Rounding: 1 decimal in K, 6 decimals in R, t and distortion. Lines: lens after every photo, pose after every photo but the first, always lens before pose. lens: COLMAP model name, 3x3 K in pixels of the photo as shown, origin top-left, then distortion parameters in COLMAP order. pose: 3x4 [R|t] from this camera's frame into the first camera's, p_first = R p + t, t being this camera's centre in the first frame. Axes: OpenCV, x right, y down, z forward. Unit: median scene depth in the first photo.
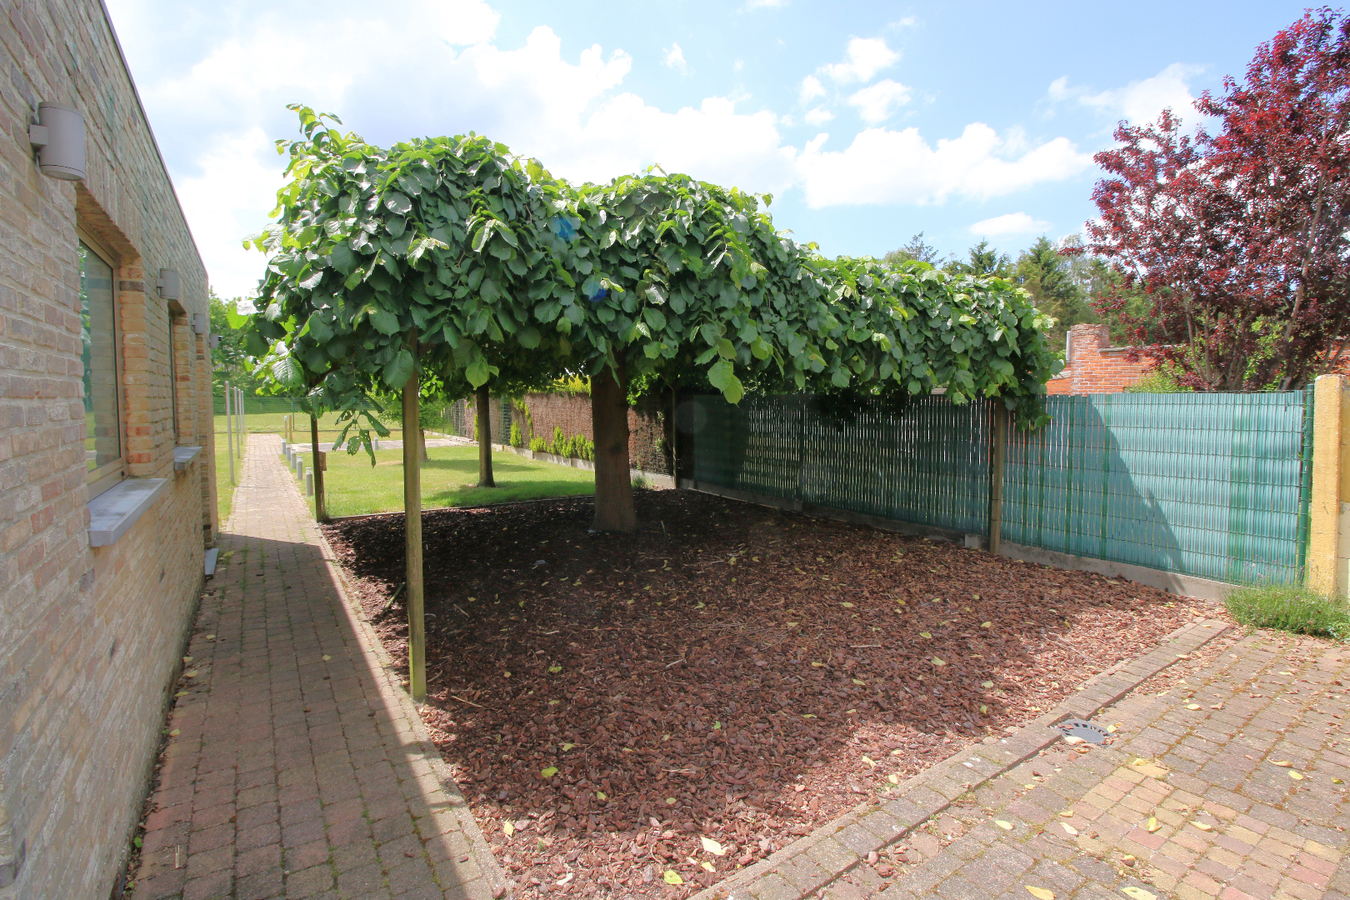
lens RADIAL K [[622.2, 0, 673.5], [0, 622.2, 453.4], [0, 0, 1]] dist [-0.020499, -0.000781]
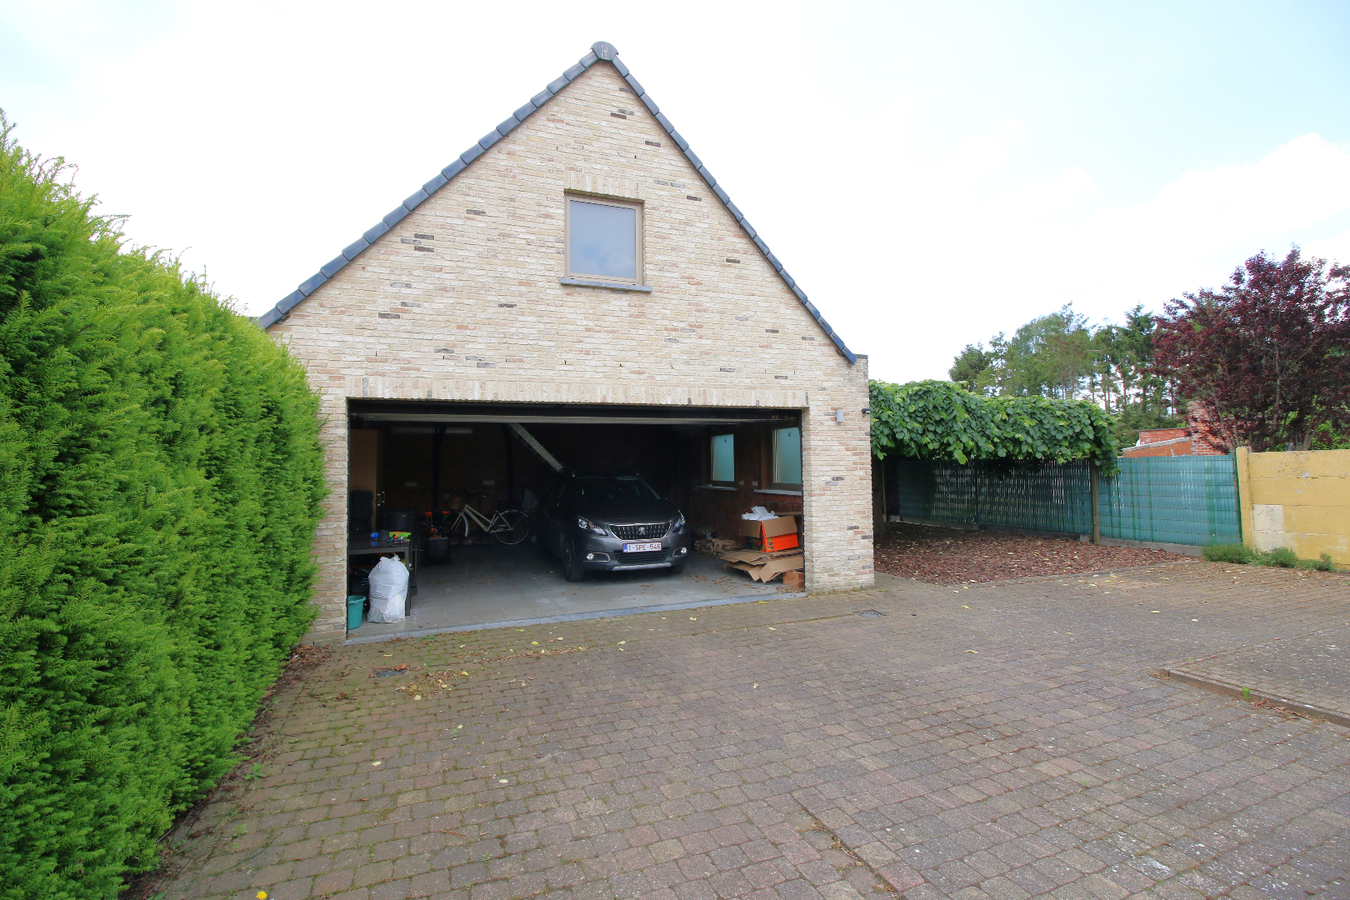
lens RADIAL K [[622.2, 0, 667.4], [0, 622.2, 440.2], [0, 0, 1]] dist [-0.020499, -0.000781]
pose [[0.974558, -0.023702, -0.222878, -0.432552], [-0.004982, 0.991856, -0.127264, 0.131824], [0.224080, 0.125136, 0.966504, -1.526488]]
